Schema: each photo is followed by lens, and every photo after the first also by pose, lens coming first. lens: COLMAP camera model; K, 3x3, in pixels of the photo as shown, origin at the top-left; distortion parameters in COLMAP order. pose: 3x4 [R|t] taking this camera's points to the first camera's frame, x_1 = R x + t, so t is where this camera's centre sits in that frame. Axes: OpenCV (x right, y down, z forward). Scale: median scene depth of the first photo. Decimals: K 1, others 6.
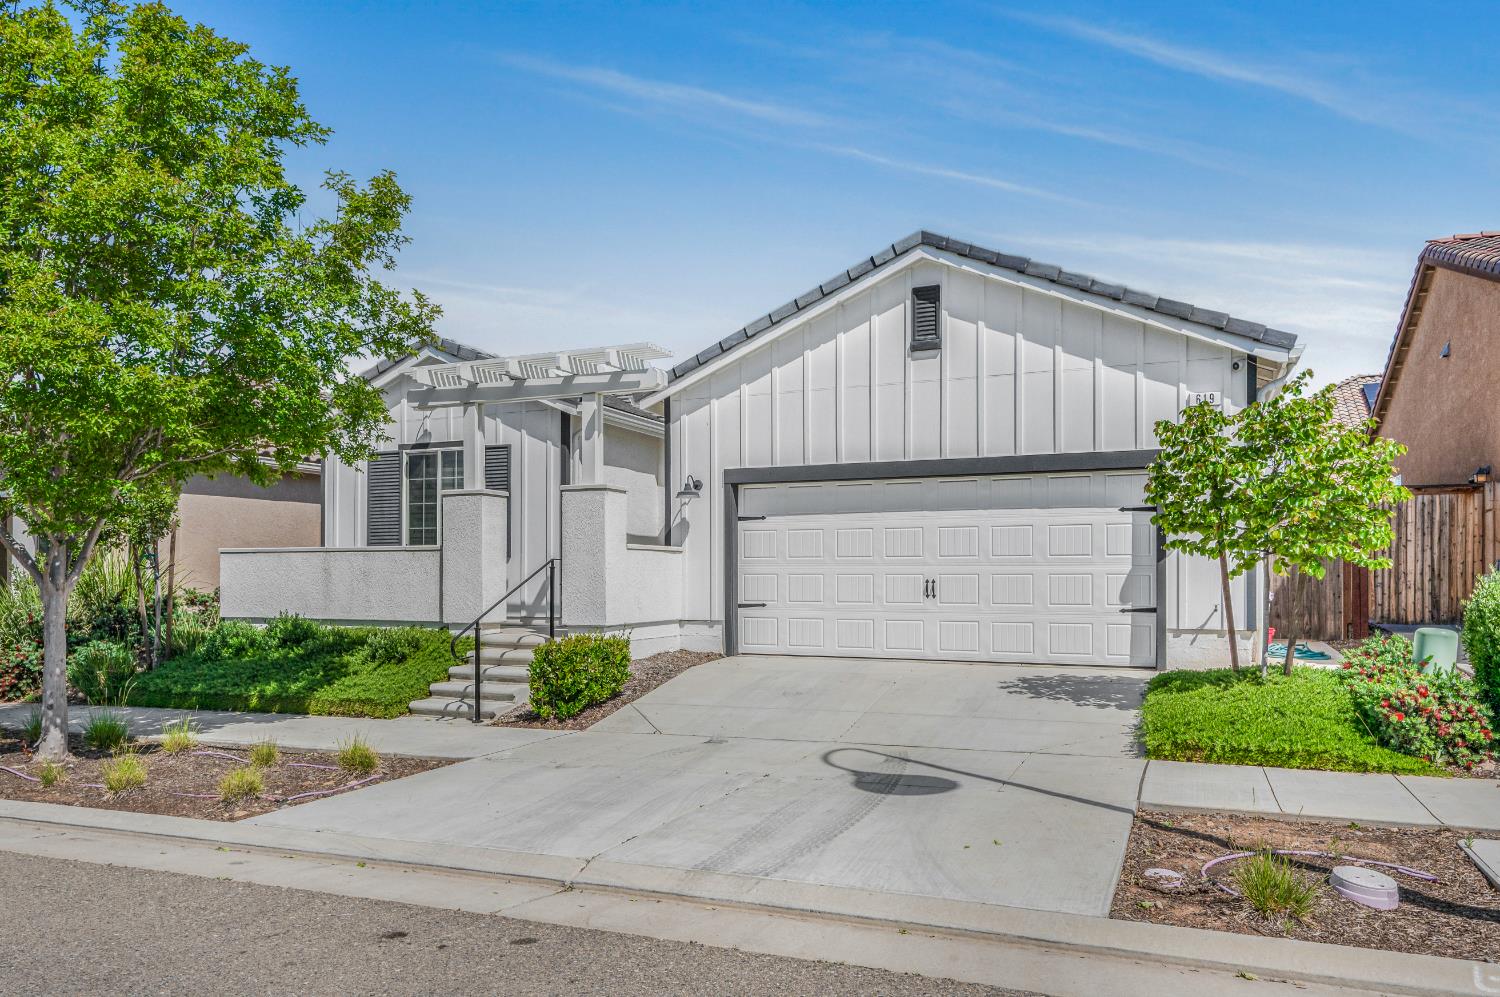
lens RADIAL K [[1054.9, 0, 750.7], [0, 1054.9, 574.9], [0, 0, 1]] dist [0.010955, 0.006524]
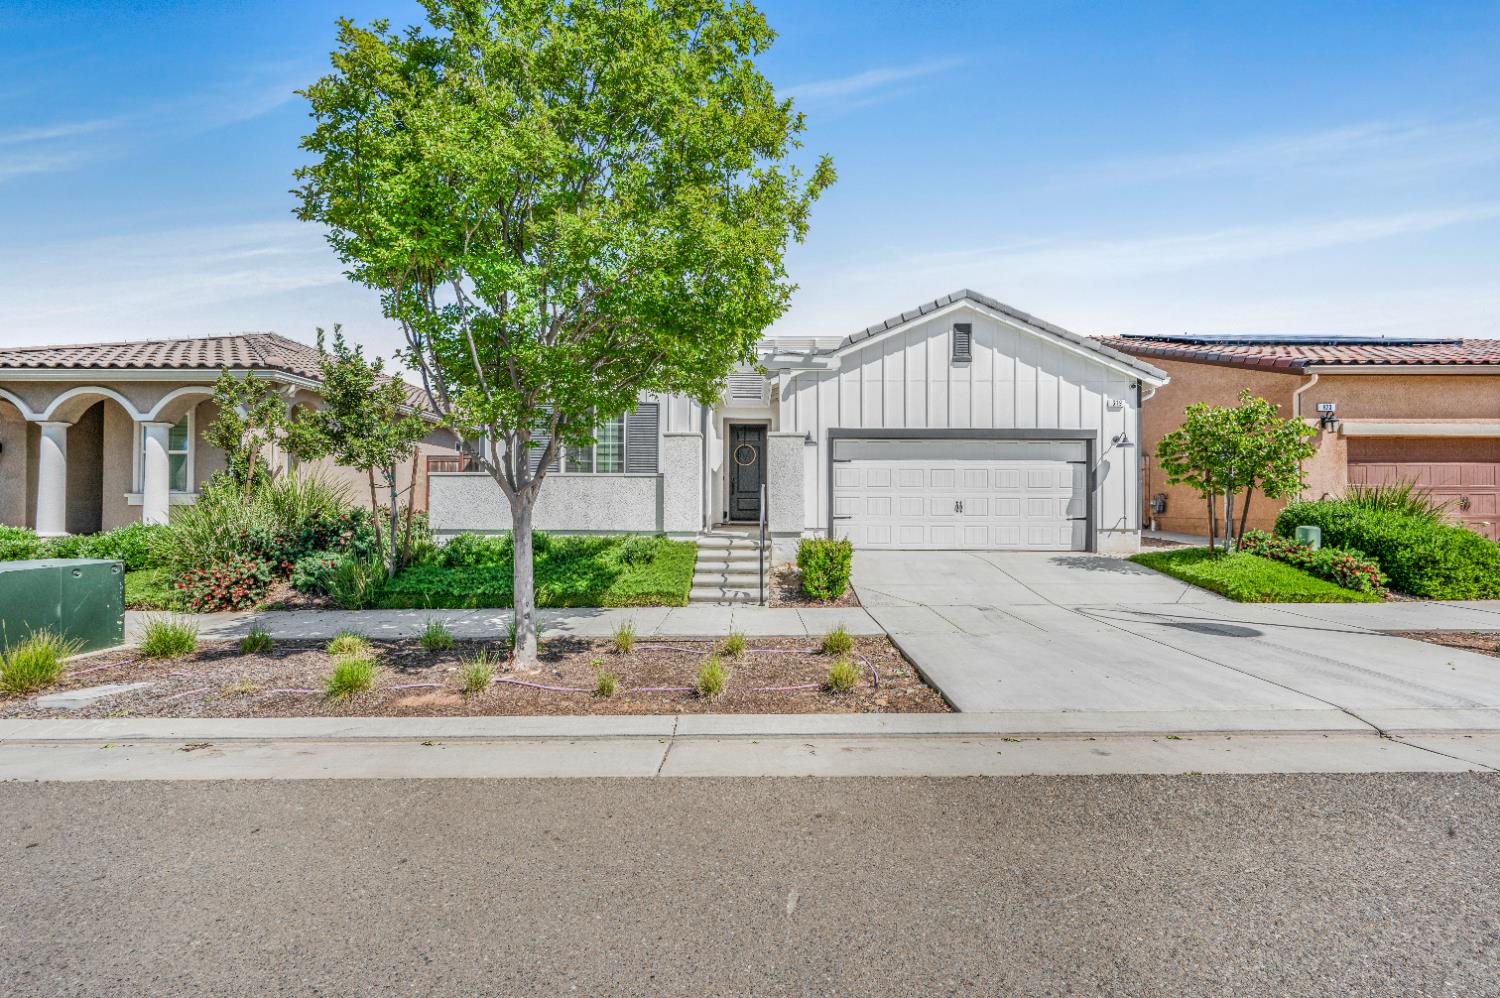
lens RADIAL K [[596.1, 0, 772.9], [0, 596.1, 499.2], [0, 0, 1]] dist [-0.000125, 0.000038]
pose [[0.917321, 0.008328, 0.398062, -0.480682], [-0.006324, 0.999960, -0.006349, 0.009260], [-0.398099, 0.003307, 0.917337, 0.267477]]
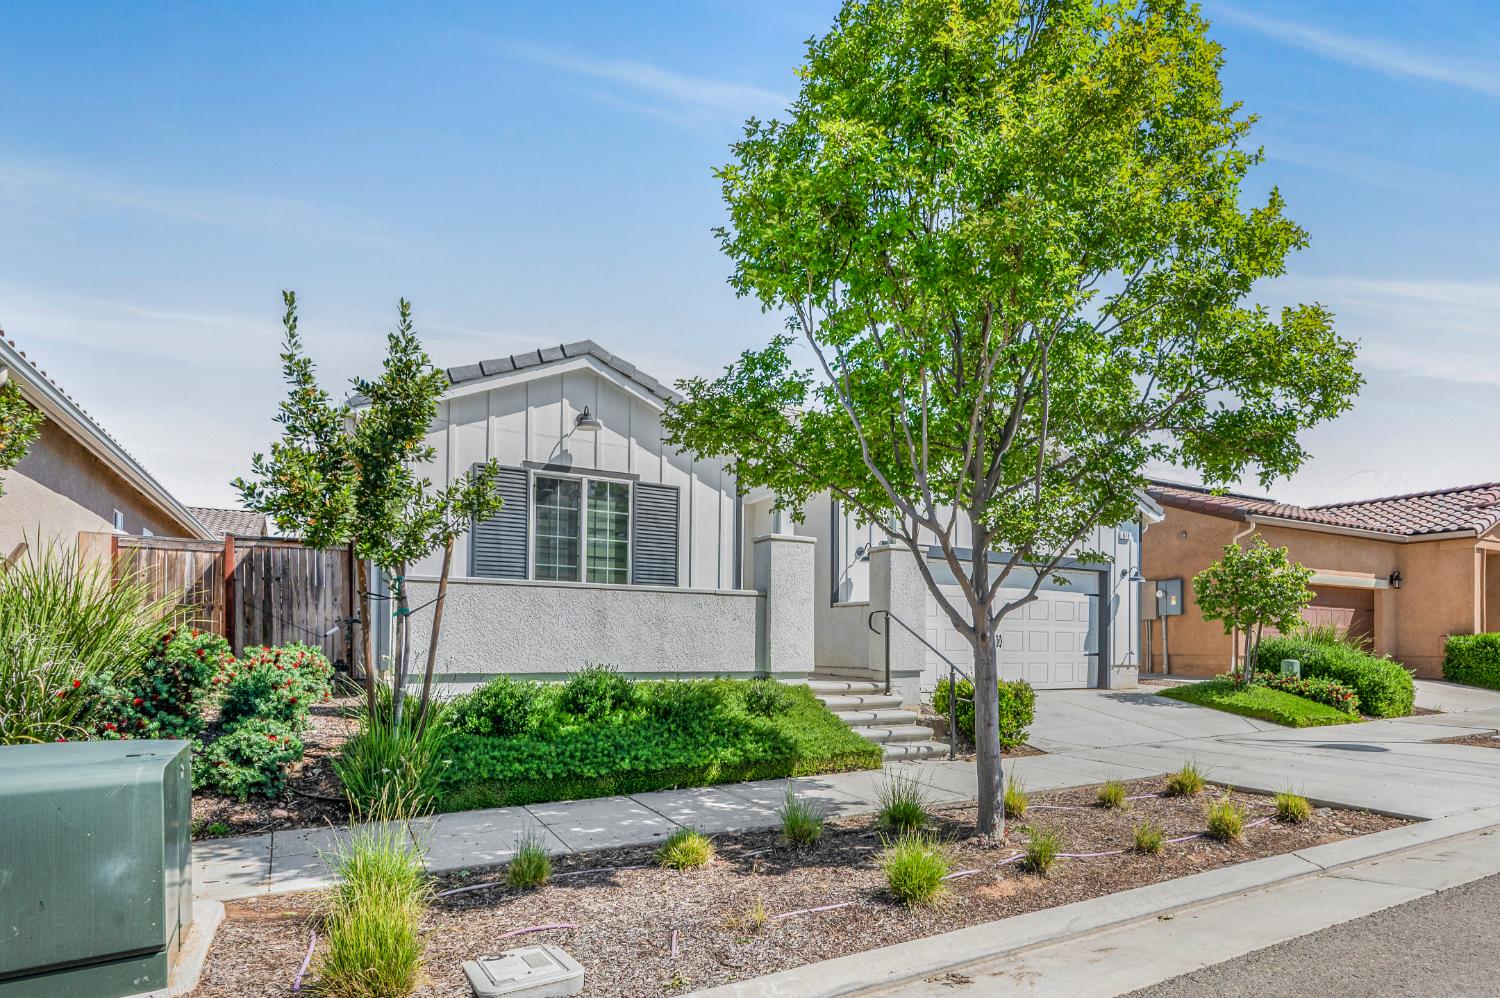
lens RADIAL K [[830.4, 0, 853.5], [0, 830.4, 642.0], [0, 0, 1]] dist [-0.000010, 0.000105]
pose [[0.572062, 0.007526, 0.820176, -0.898698], [-0.014211, 0.999899, 0.000737, 0.016868], [-0.820087, -0.012077, 0.572111, 0.525831]]
